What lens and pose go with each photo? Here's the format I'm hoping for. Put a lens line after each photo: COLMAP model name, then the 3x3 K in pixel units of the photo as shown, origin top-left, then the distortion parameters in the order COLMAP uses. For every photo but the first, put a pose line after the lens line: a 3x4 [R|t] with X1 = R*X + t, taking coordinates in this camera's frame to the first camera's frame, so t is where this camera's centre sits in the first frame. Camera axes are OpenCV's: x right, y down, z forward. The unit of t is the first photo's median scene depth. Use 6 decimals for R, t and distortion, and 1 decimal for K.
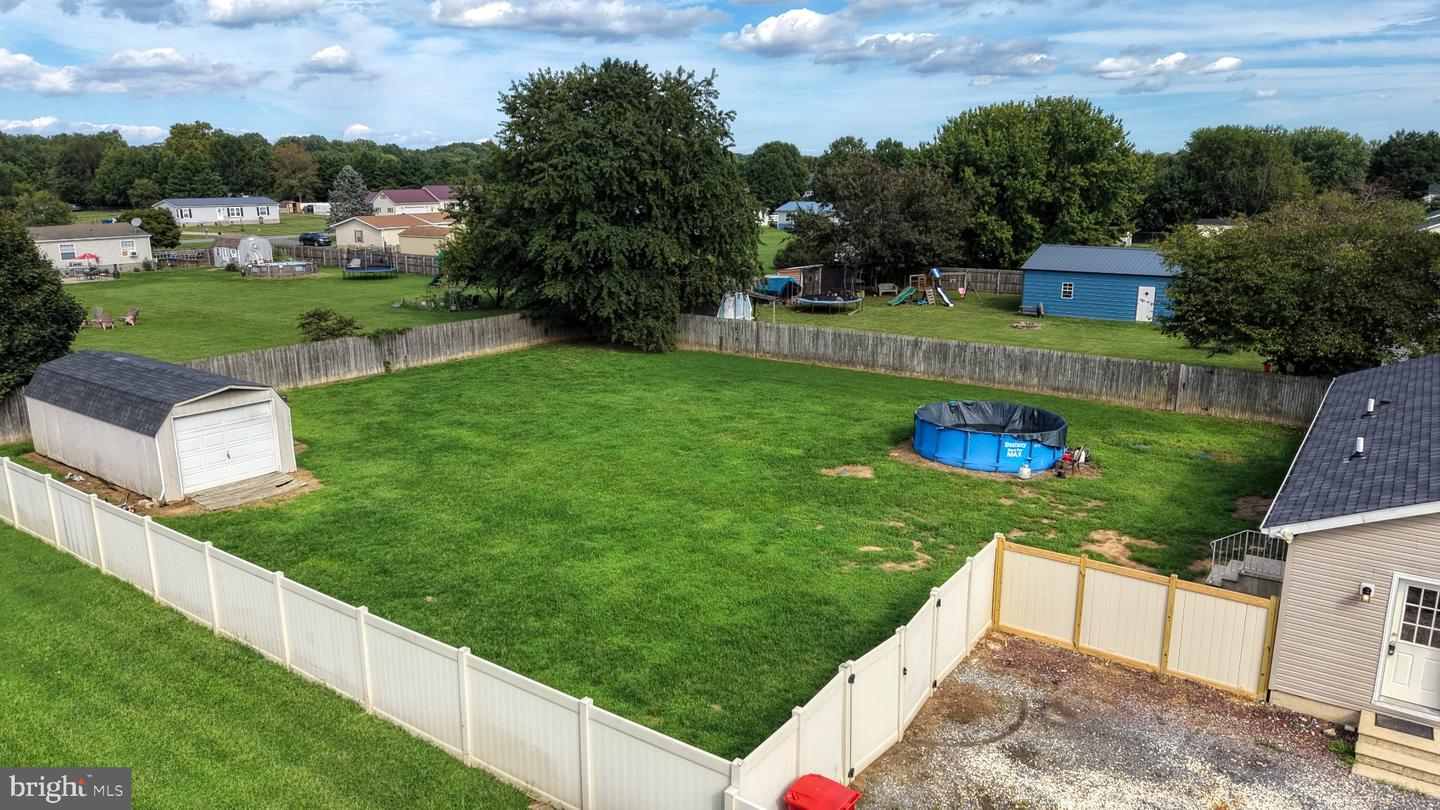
lens RADIAL K [[966.8, 0, 718.9], [0, 966.8, 397.7], [0, 0, 1]] dist [0.041765, -0.045464]
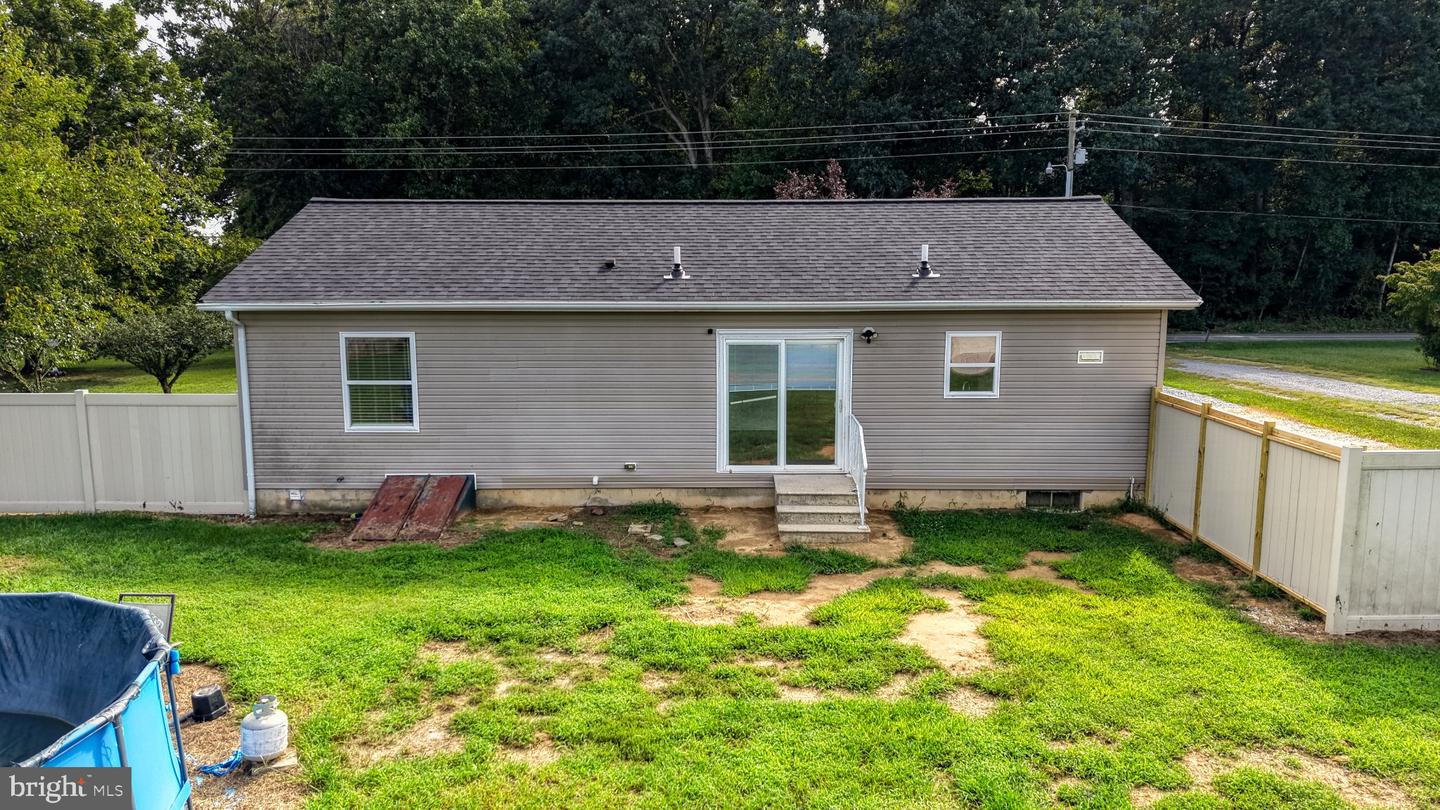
lens RADIAL K [[966.8, 0, 718.9], [0, 966.8, 397.7], [0, 0, 1]] dist [0.041765, -0.045464]
pose [[-0.571715, -0.108043, 0.813307, 0.029267], [0.190216, 0.946827, 0.259493, -0.035875], [-0.798098, 0.303060, -0.520763, 0.692362]]
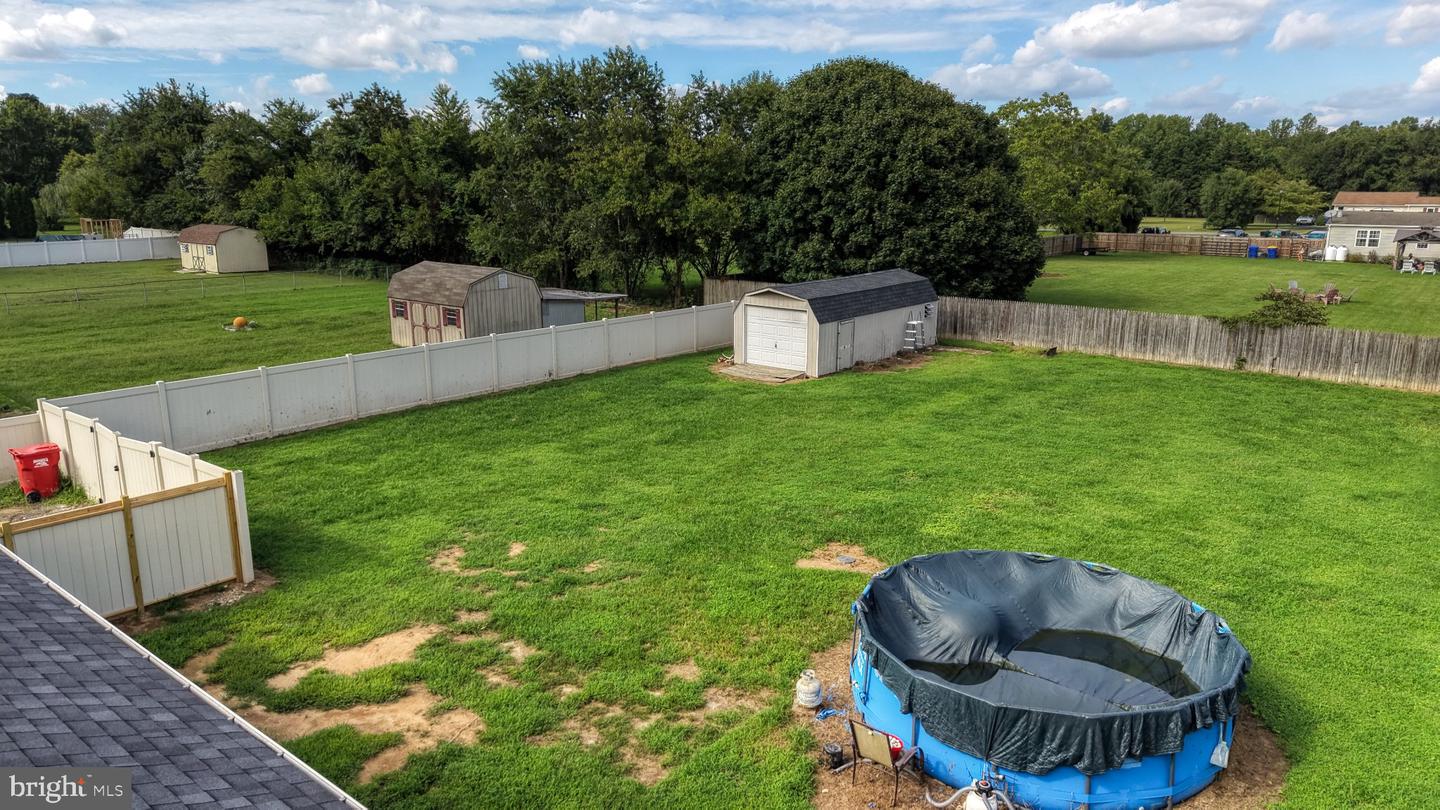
lens RADIAL K [[954.5, 0, 710.5], [0, 954.5, 426.4], [0, 0, 1]] dist [0.007547, -0.002001]
pose [[-0.070638, 0.247345, -0.966349, 0.480472], [-0.225057, 0.939838, 0.257011, -0.092788], [0.971782, 0.235638, -0.010721, 0.638417]]
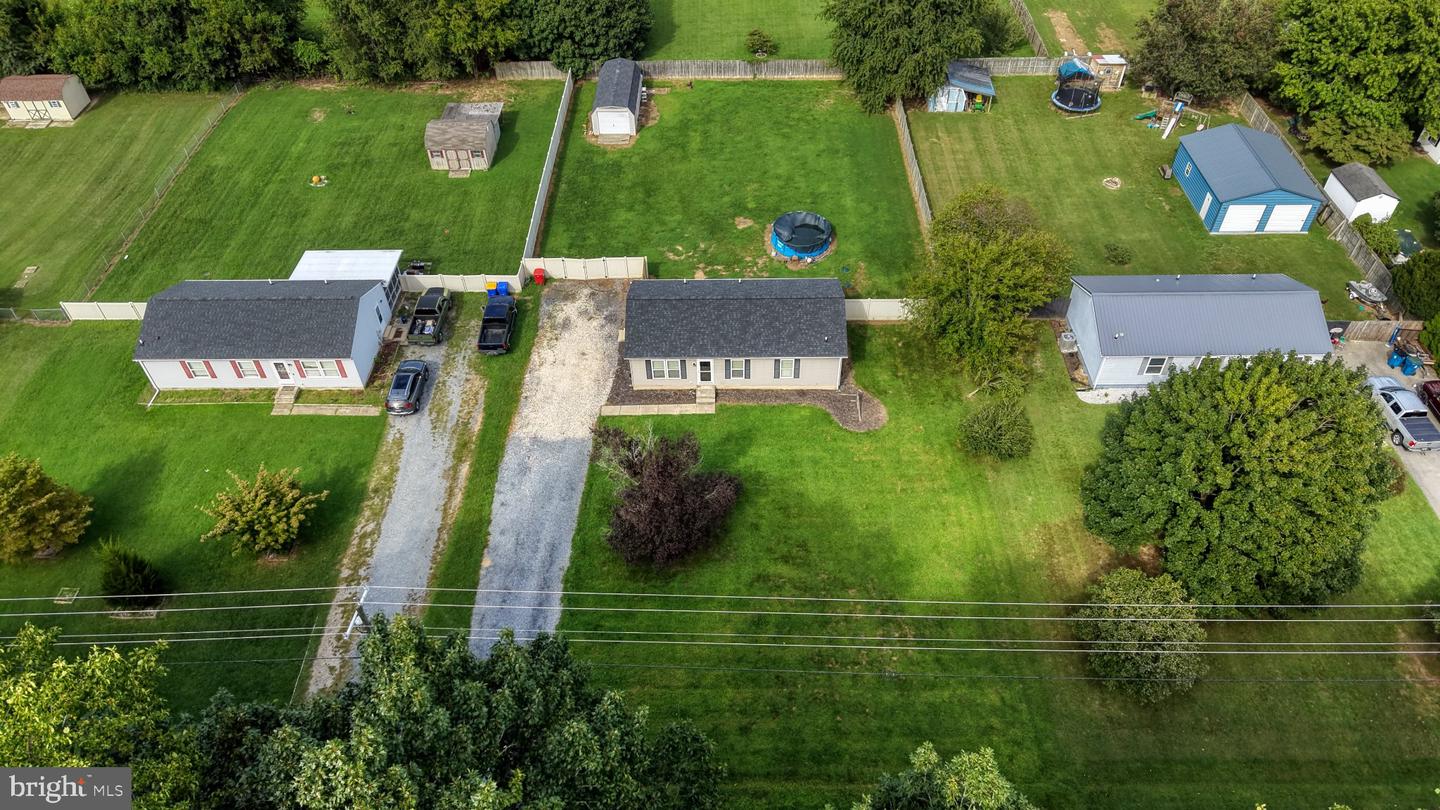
lens RADIAL K [[996.8, 0, 720.0], [0, 996.8, 405.0], [0, 0, 1]] dist [0.051219, -0.000706]
pose [[0.579355, 0.569667, -0.582948, 1.393586], [-0.174884, 0.785430, 0.593730, -0.806428], [0.796093, -0.242032, 0.554668, -0.488546]]
